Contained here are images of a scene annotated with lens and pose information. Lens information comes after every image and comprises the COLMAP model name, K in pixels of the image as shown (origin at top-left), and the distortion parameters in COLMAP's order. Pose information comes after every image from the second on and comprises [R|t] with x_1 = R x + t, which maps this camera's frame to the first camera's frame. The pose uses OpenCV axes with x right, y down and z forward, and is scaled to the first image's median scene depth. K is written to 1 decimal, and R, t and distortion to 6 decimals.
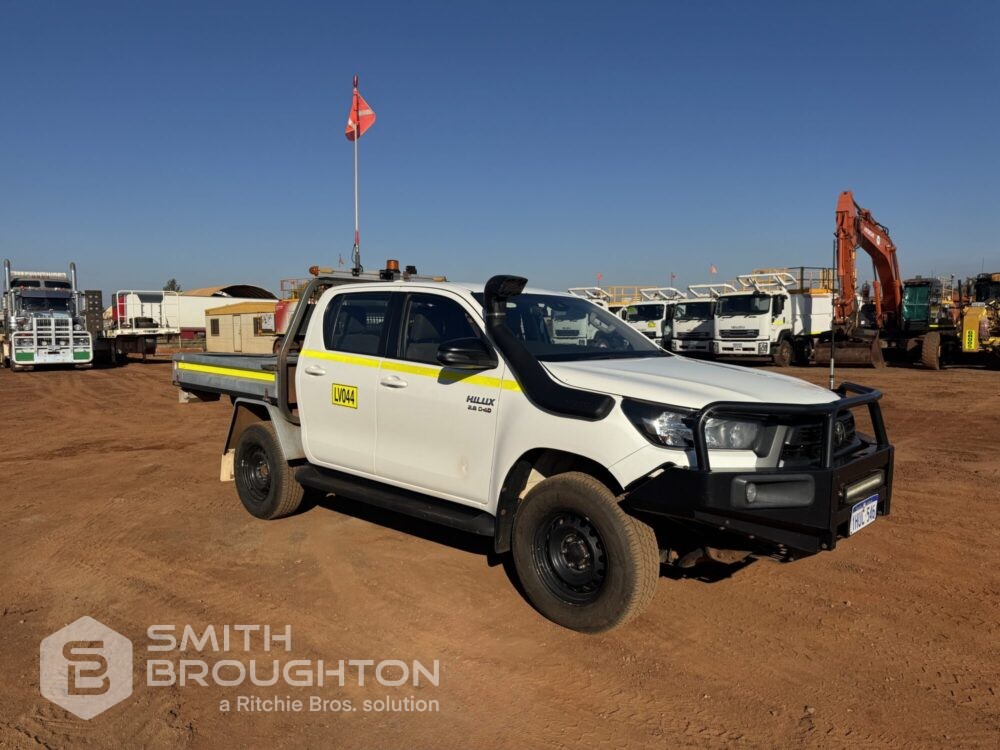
lens RADIAL K [[706.6, 0, 491.0], [0, 706.6, 380.4], [0, 0, 1]] dist [0.025015, -0.042607]
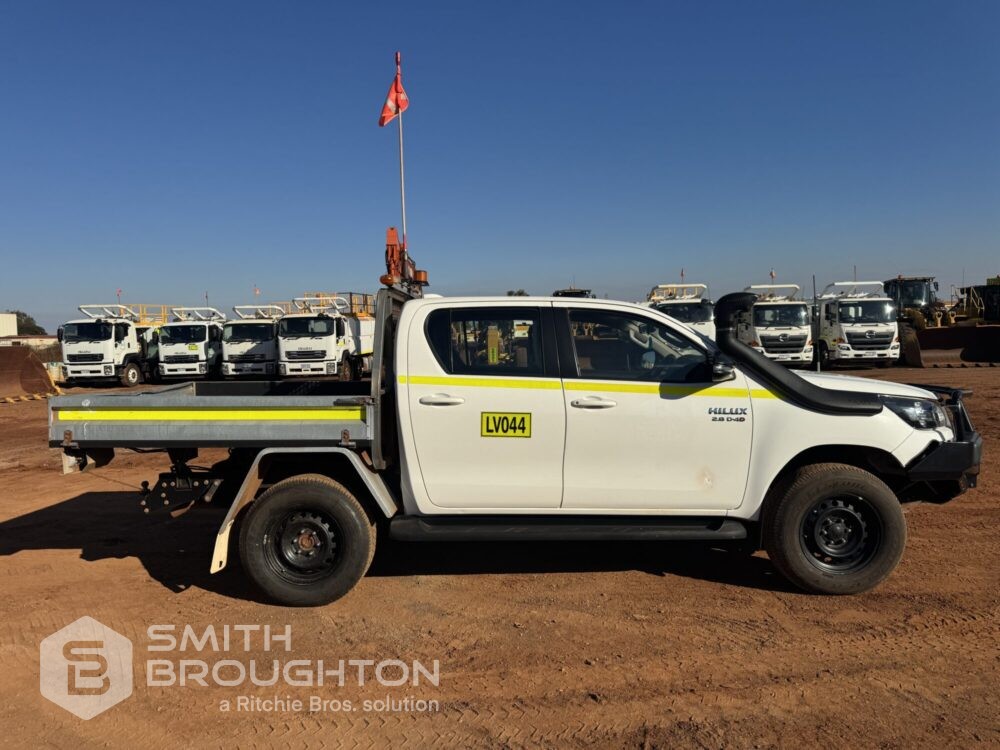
lens RADIAL K [[706.6, 0, 501.0], [0, 706.6, 374.6], [0, 0, 1]] dist [0.025015, -0.042607]
pose [[0.714594, -0.040111, 0.698388, -0.158468], [0.067853, 0.997622, -0.012131, -0.005829], [-0.696240, 0.056056, 0.715617, 0.074012]]
